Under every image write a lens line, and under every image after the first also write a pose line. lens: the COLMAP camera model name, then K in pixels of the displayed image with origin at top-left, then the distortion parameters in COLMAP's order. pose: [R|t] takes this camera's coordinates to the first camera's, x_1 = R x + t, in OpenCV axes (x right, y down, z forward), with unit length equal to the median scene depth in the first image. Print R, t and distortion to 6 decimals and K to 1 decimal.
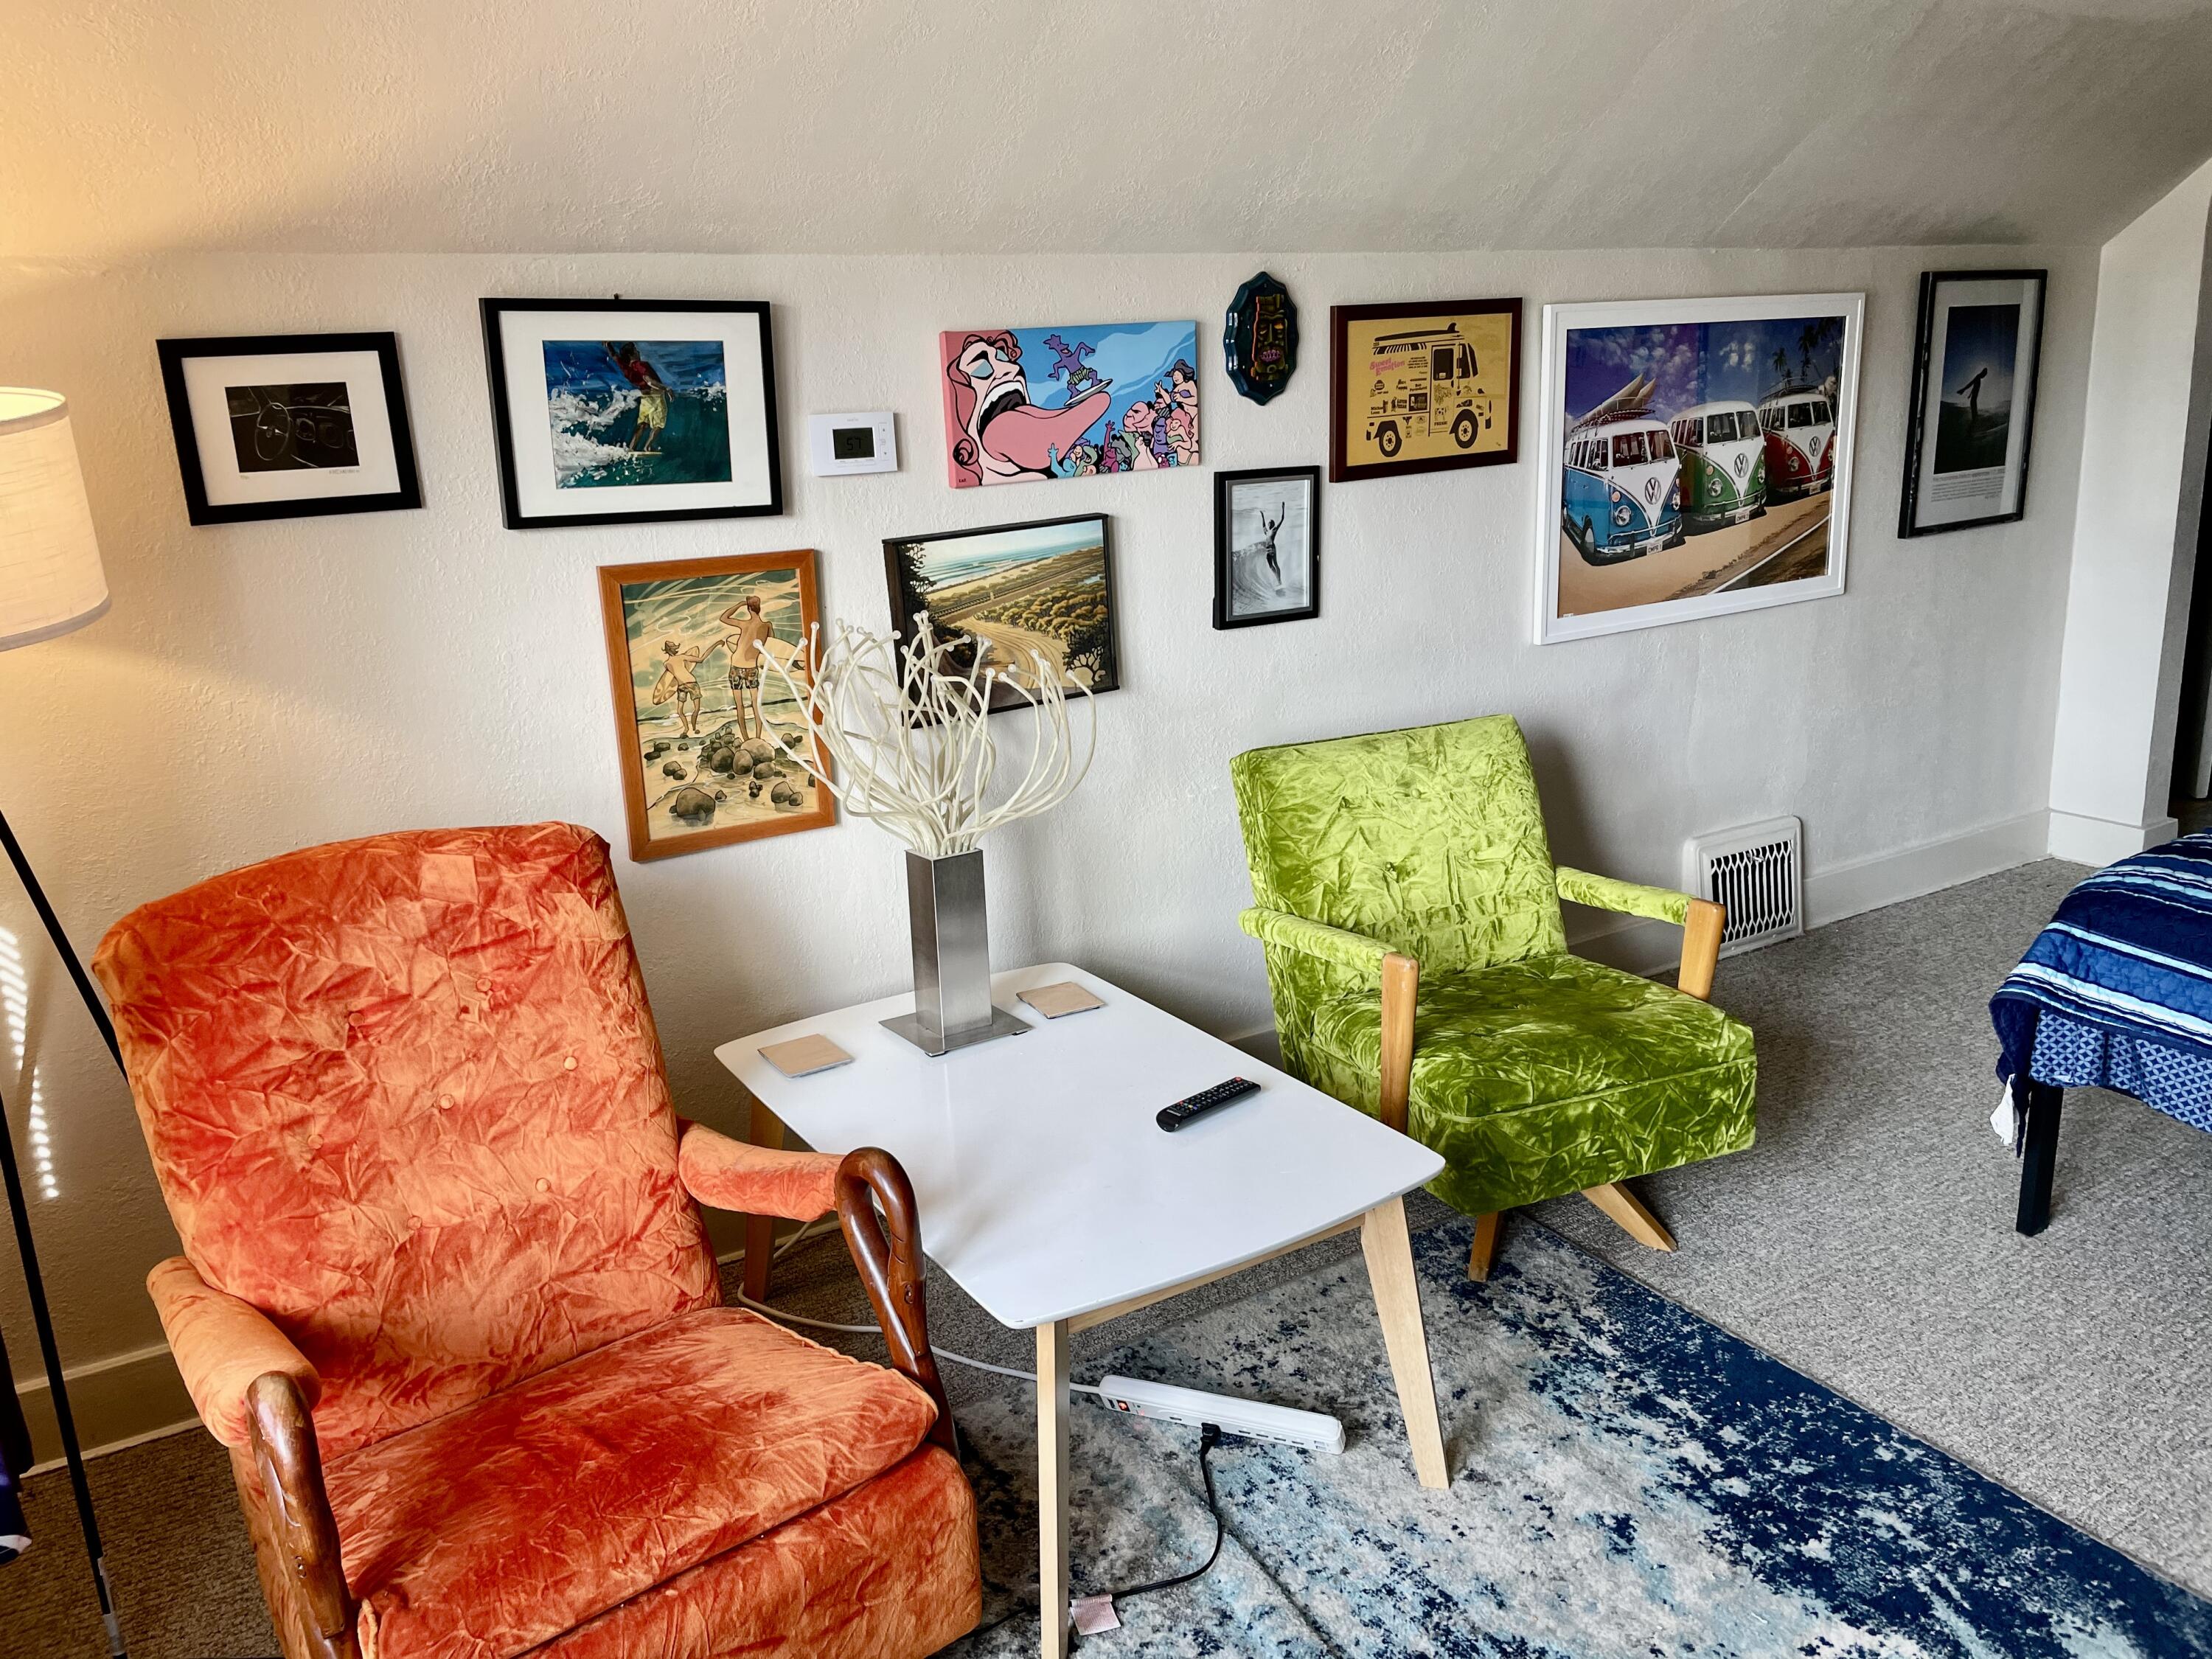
lens RADIAL K [[1690.2, 0, 1113.2], [0, 1690.2, 817.7], [0, 0, 1]] dist [0.103855, -0.153860]
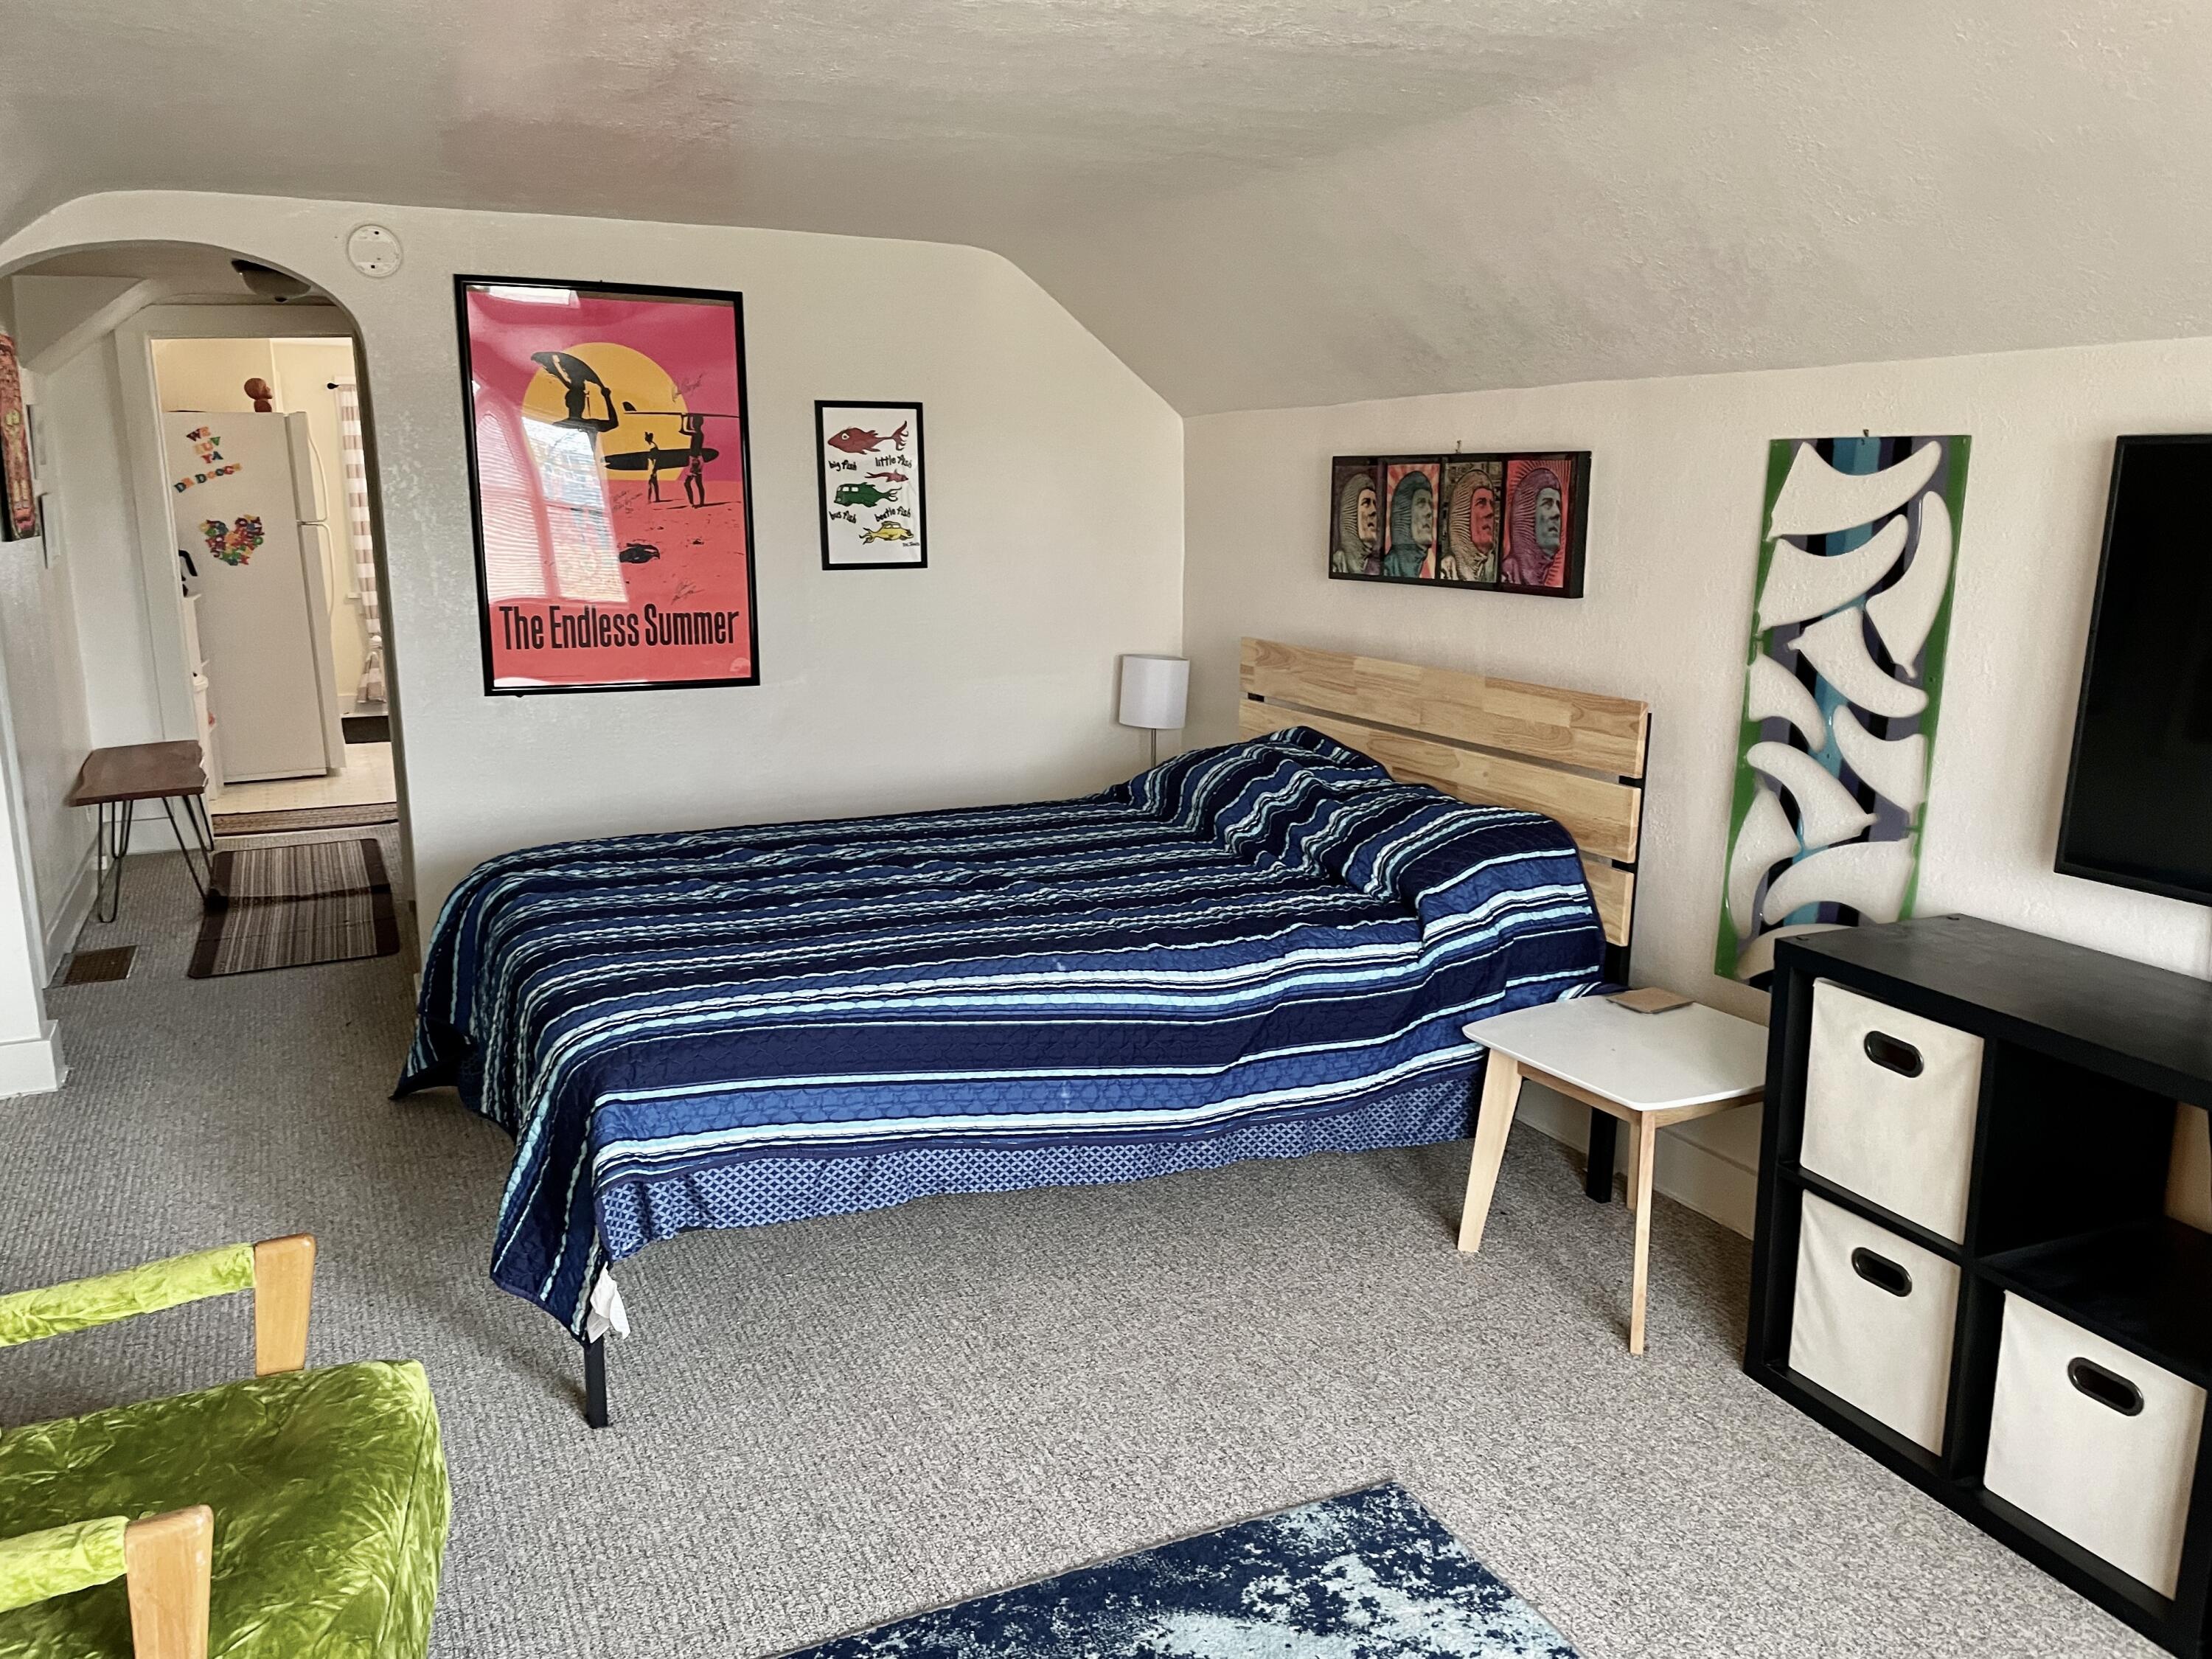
lens RADIAL K [[1690.2, 0, 1113.2], [0, 1690.2, 817.7], [0, 0, 1]] dist [0.103855, -0.153860]
pose [[0.098910, -0.161733, 0.981865, -0.338726], [0.250988, 0.958857, 0.132659, -0.144585], [-0.962923, 0.233315, 0.135434, 0.568812]]
